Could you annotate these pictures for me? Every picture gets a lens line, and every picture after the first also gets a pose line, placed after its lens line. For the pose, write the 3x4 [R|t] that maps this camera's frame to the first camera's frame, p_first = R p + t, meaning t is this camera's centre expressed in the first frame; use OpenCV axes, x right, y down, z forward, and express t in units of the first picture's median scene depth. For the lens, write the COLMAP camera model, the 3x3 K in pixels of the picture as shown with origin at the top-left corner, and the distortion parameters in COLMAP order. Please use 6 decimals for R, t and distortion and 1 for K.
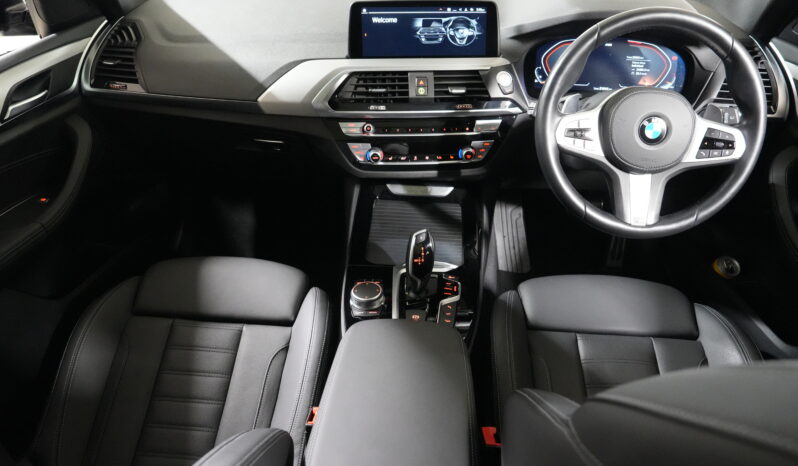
lens RADIAL K [[533.6, 0, 399.0], [0, 533.6, 233.0], [0, 0, 1]] dist [-0.114854, 0.082050]
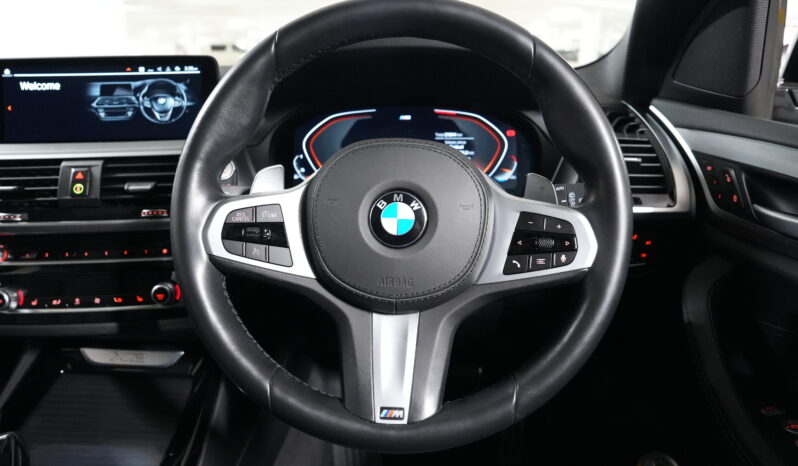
lens RADIAL K [[533.6, 0, 399.0], [0, 533.6, 233.0], [0, 0, 1]] dist [-0.114854, 0.082050]
pose [[0.999146, -0.017301, 0.037526, 0.383501], [0.028020, 0.951120, -0.307548, -0.027835], [-0.030371, 0.308337, 0.950792, 0.439743]]
